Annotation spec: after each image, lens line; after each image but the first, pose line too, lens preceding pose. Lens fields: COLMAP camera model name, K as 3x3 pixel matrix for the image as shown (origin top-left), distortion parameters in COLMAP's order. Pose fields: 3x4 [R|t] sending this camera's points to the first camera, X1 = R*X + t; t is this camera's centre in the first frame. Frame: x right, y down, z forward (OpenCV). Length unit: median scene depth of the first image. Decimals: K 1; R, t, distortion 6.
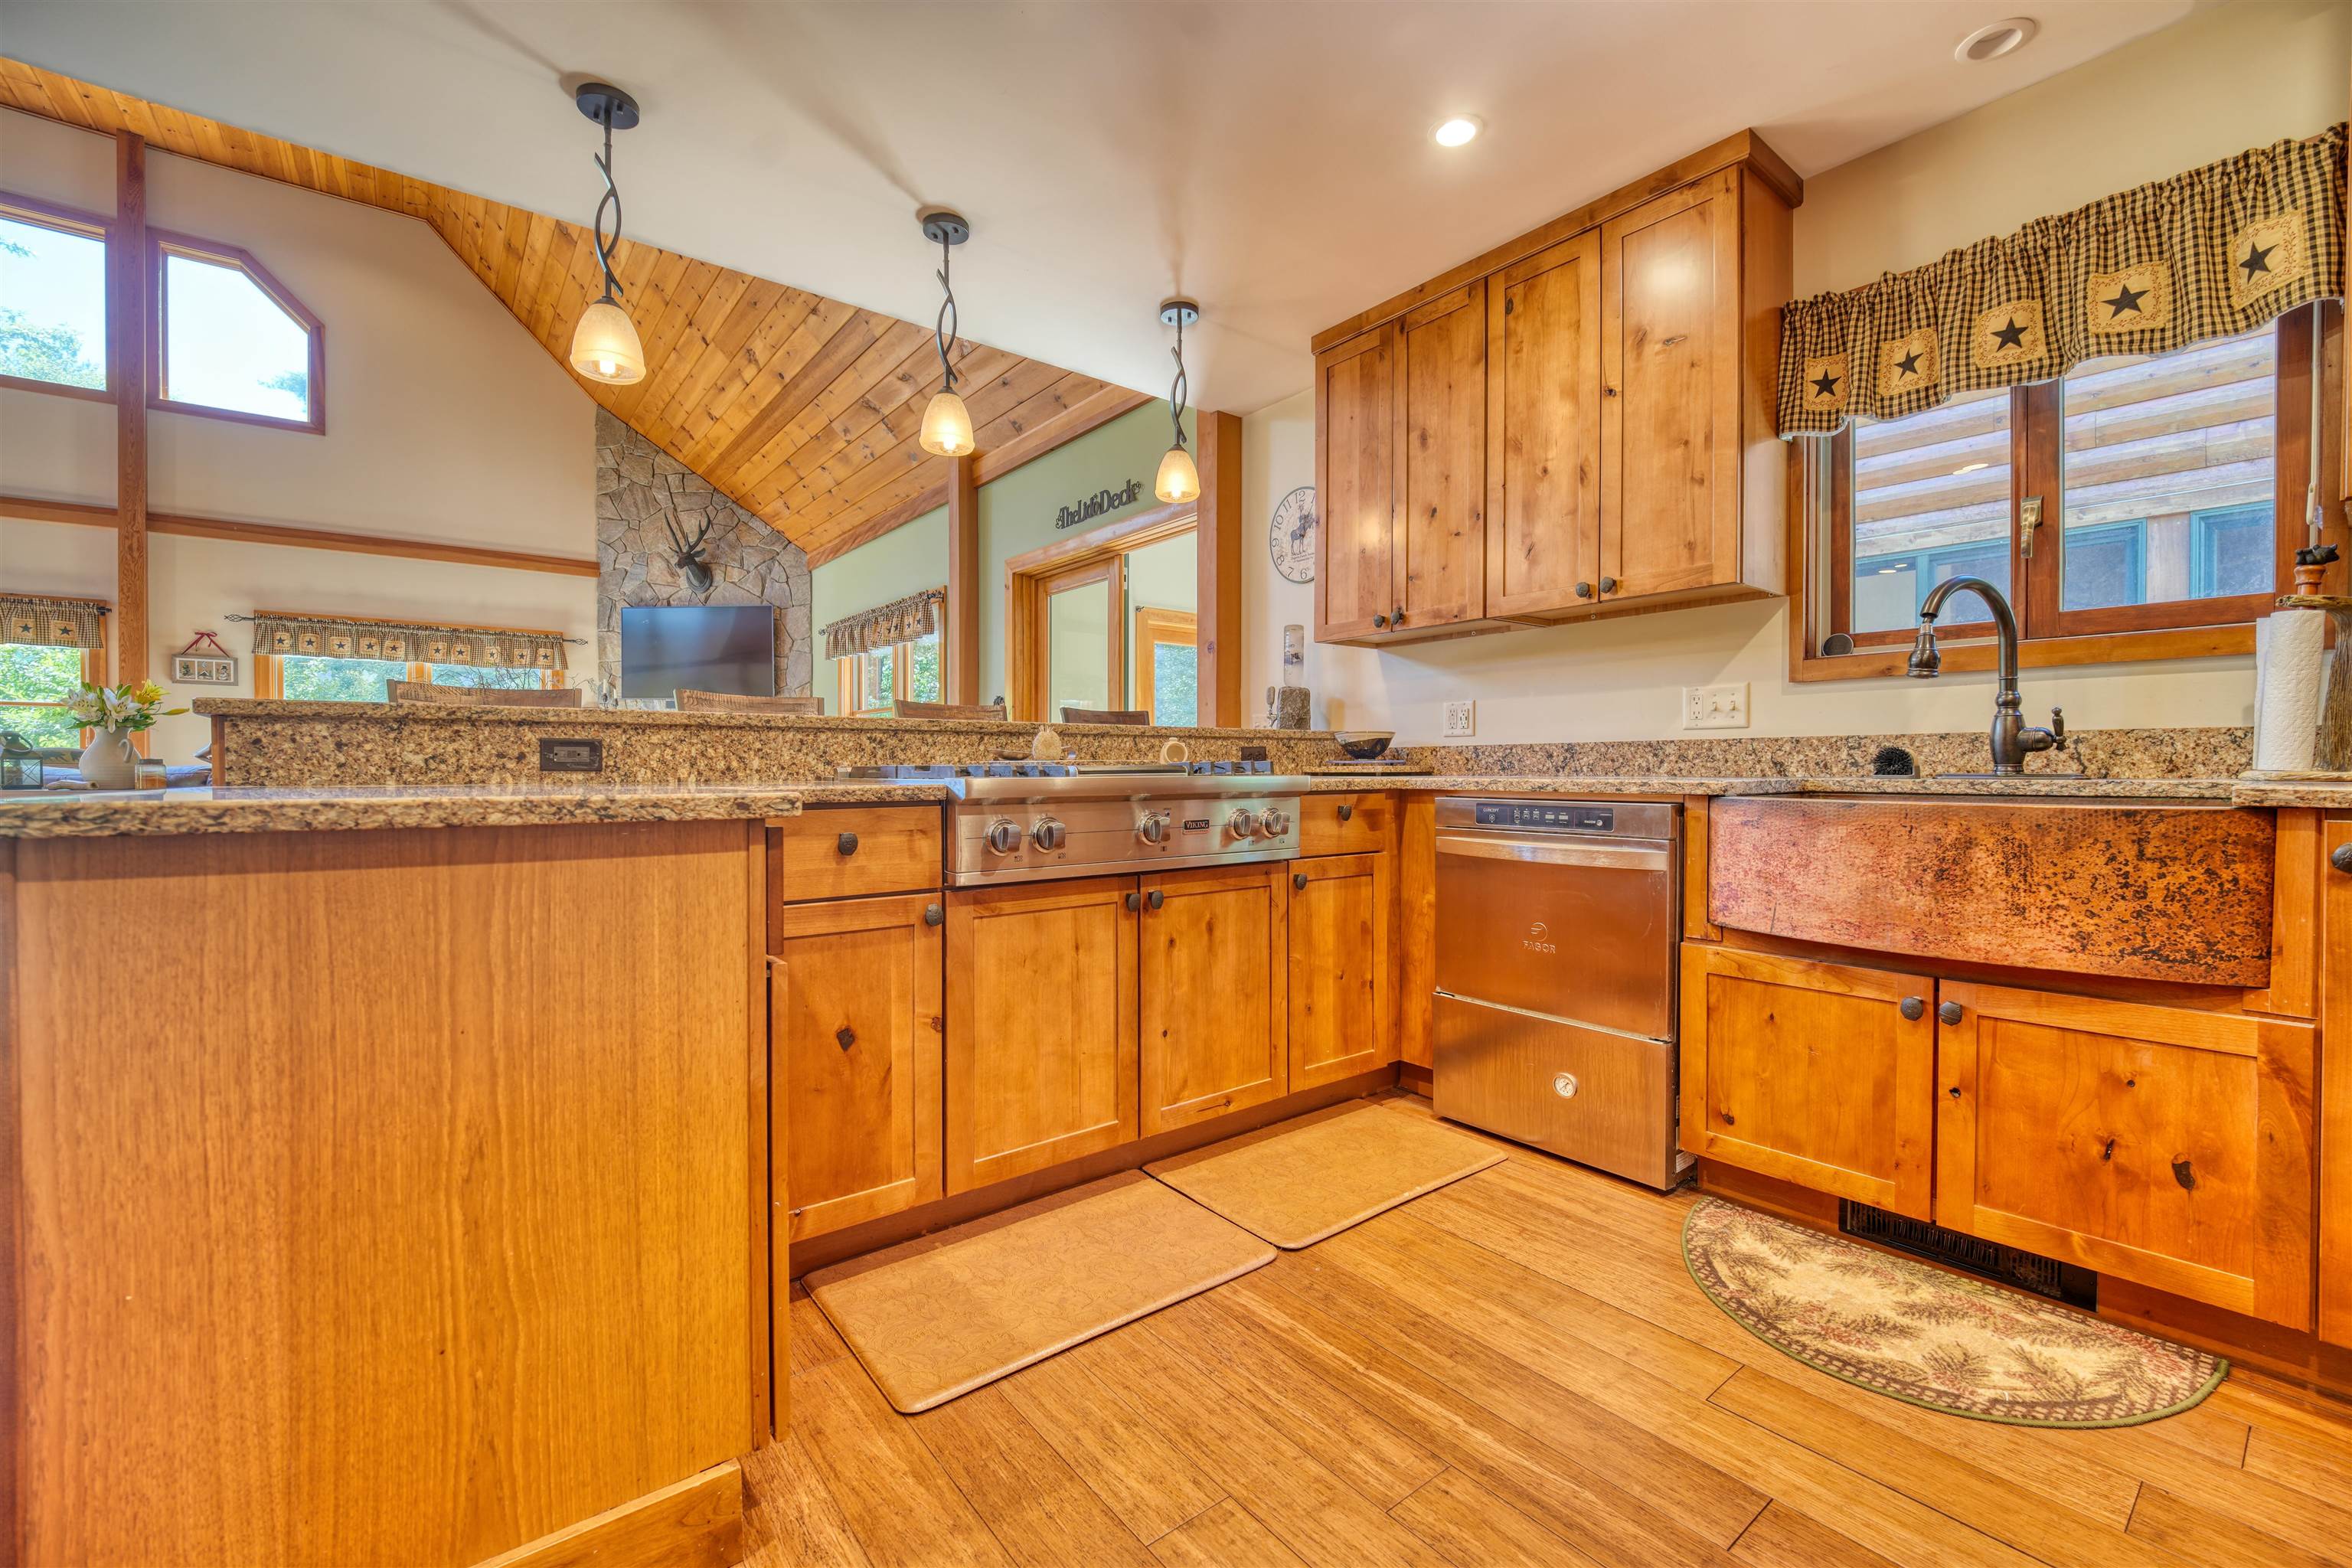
lens RADIAL K [[970.6, 0, 1171.2], [0, 970.6, 784.0], [0, 0, 1]] dist [-0.004330, -0.007603]
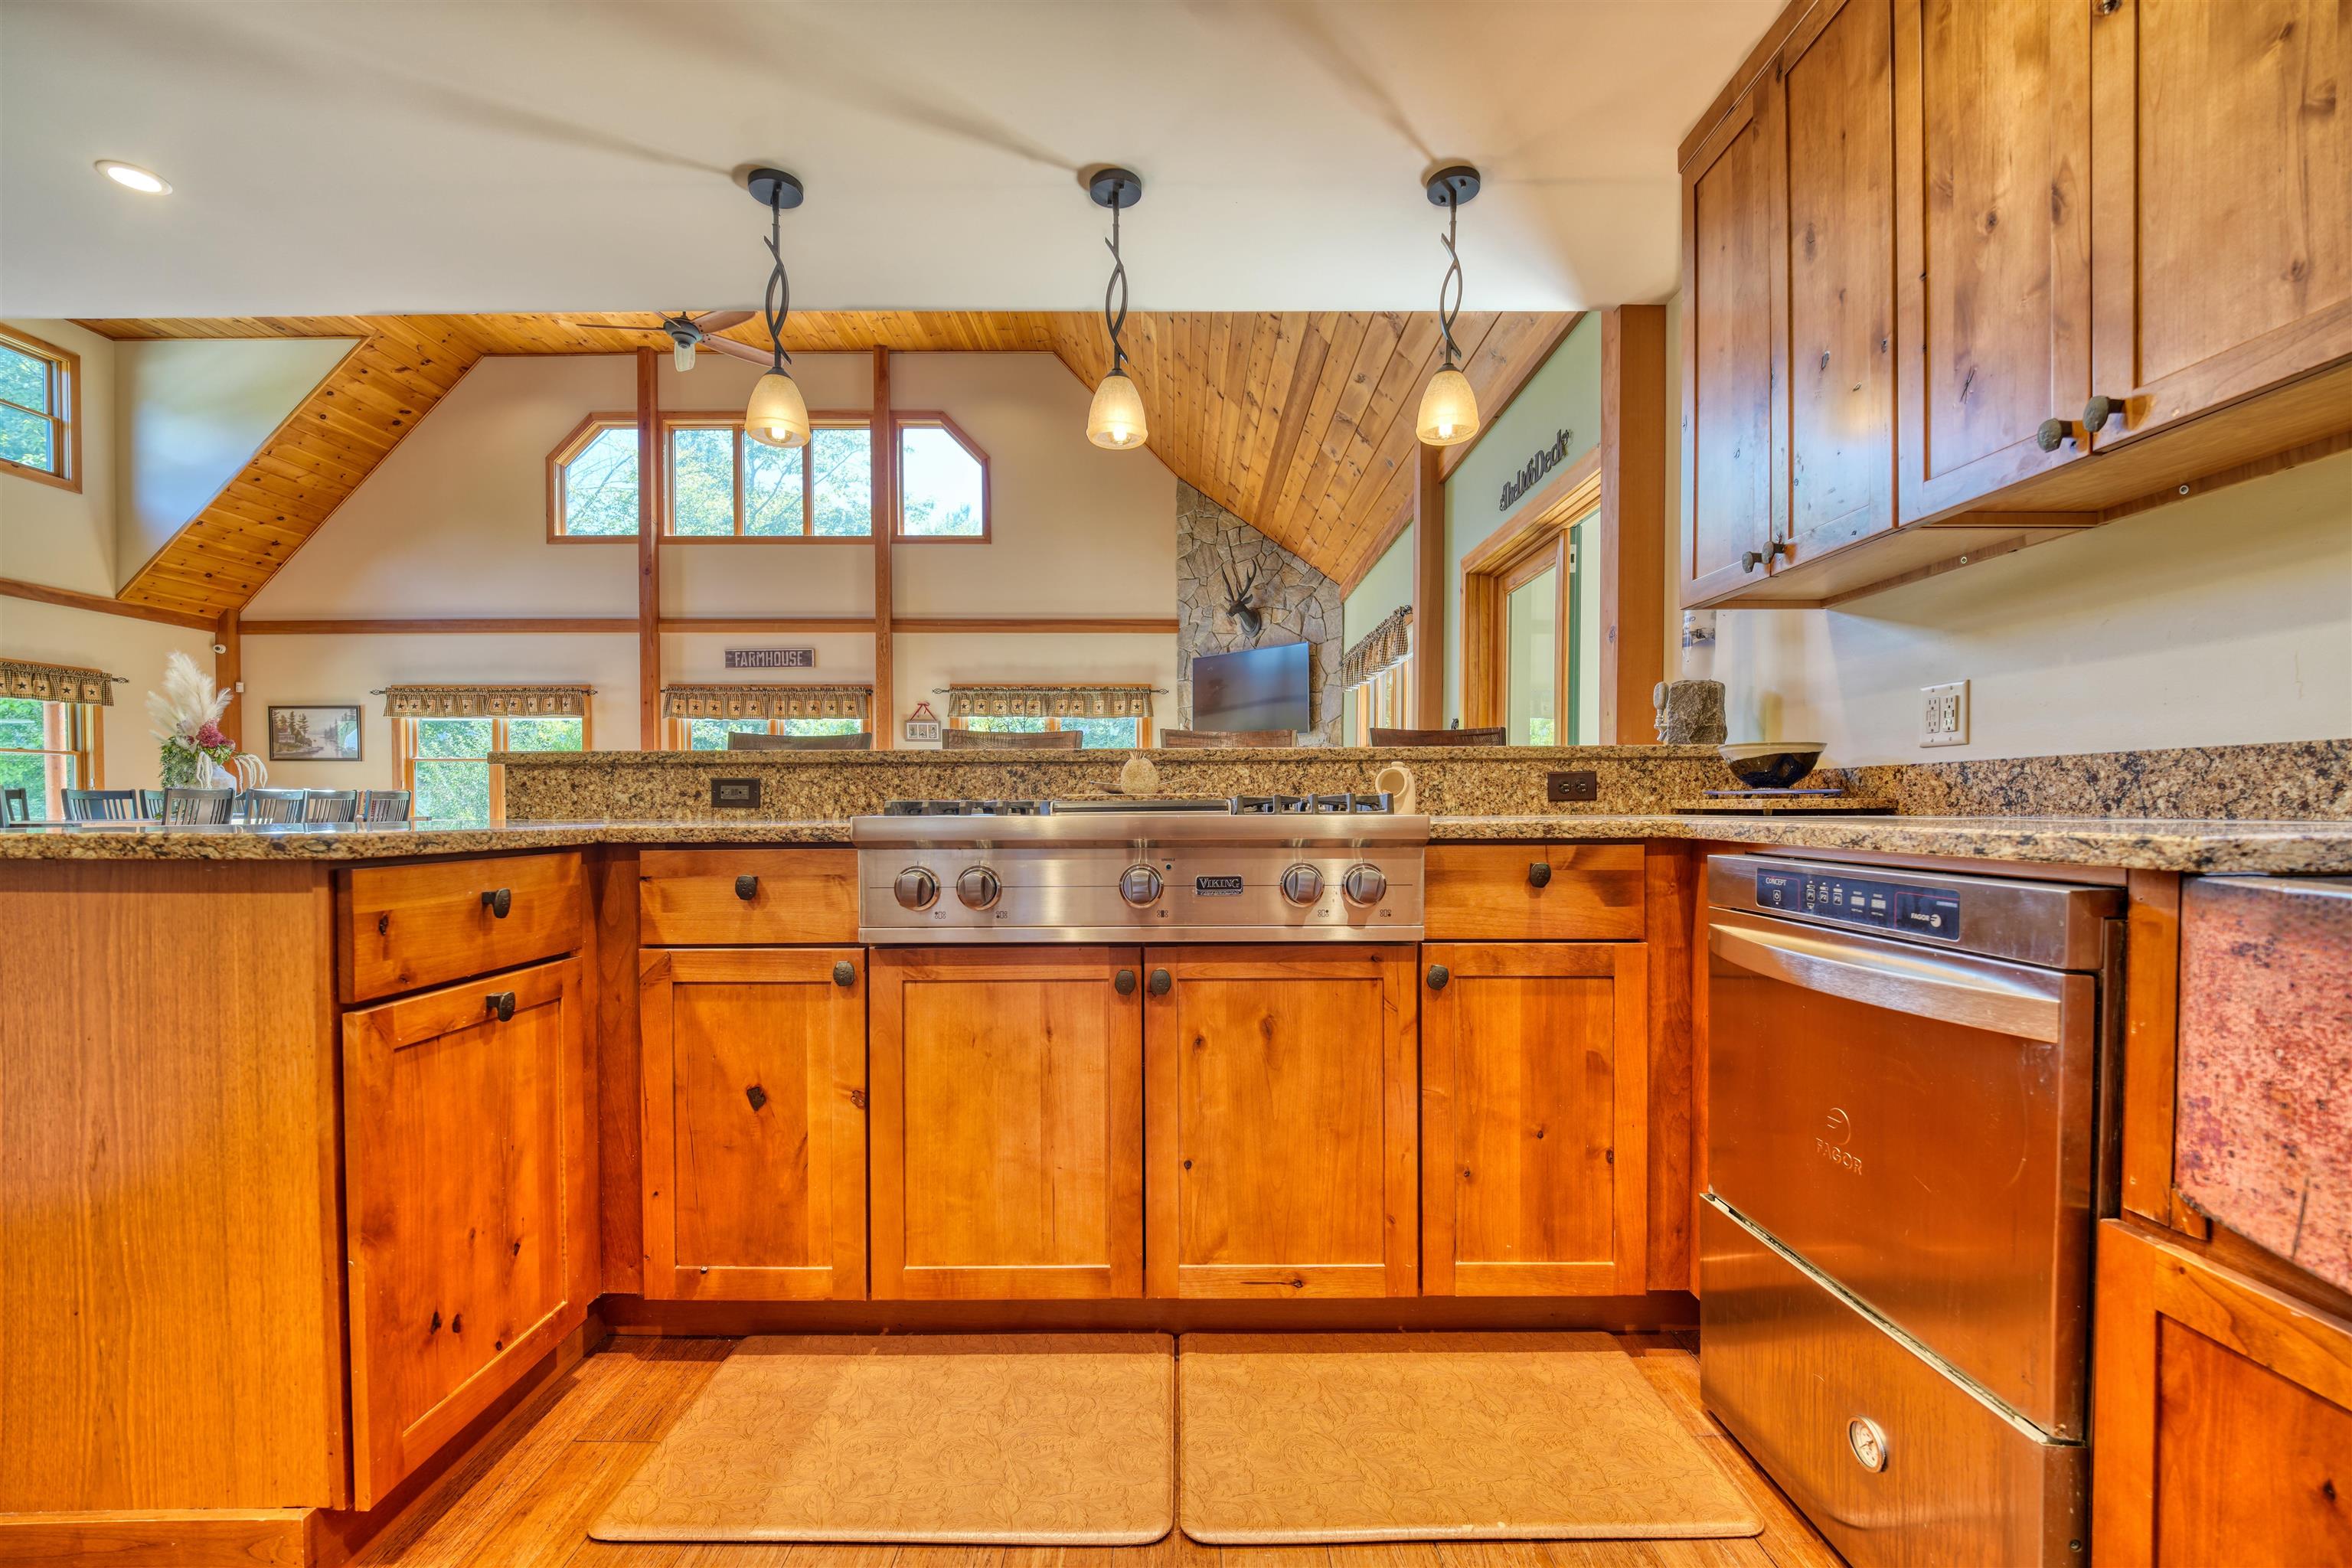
lens RADIAL K [[996.6, 0, 1175.8], [0, 996.6, 820.8], [0, 0, 1]] dist [-0.012518, 0.000007]
pose [[0.788028, 0.009180, -0.615571, 0.461074], [-0.007850, 0.999957, 0.004863, -0.007567], [0.615590, 0.001000, 0.788066, 0.408605]]
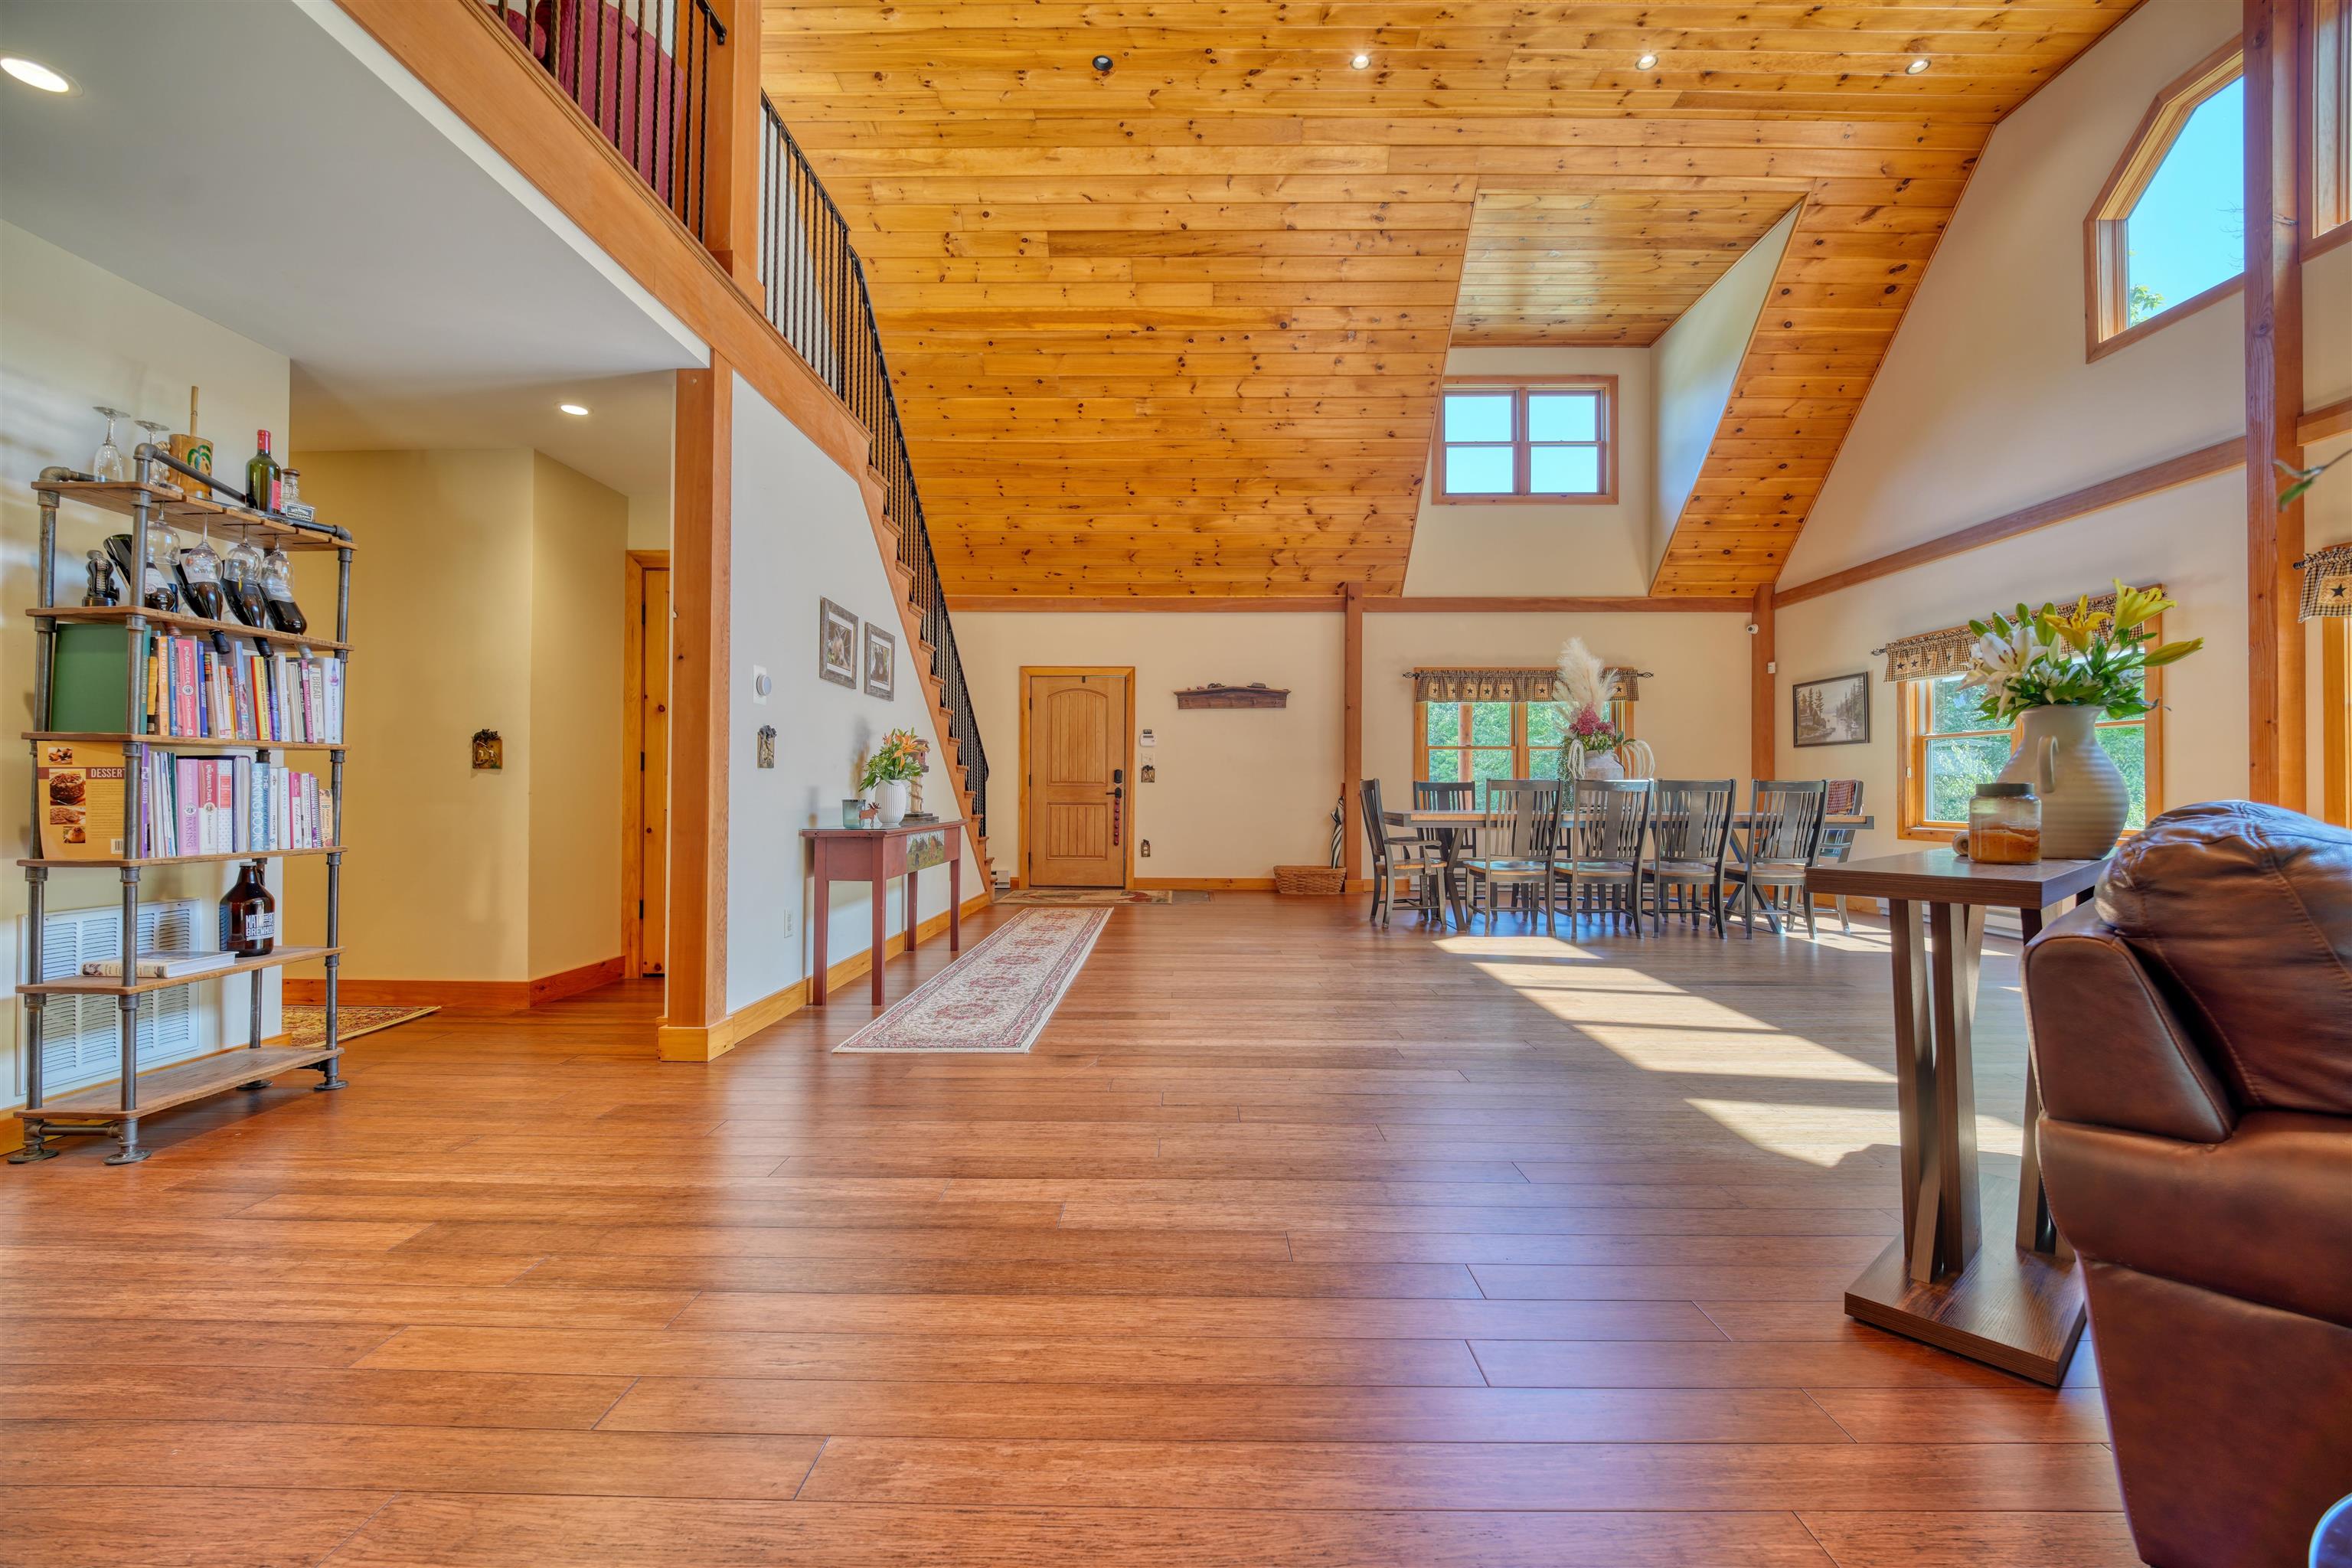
lens RADIAL K [[973.0, 0, 1180.8], [0, 973.0, 794.5], [0, 0, 1]] dist [0.024836, -0.016508]
pose [[-0.628781, -0.002328, -0.777579, -1.082902], [-0.016981, 0.999798, 0.010738, -0.041793], [0.777397, 0.019956, -0.628693, 2.084073]]
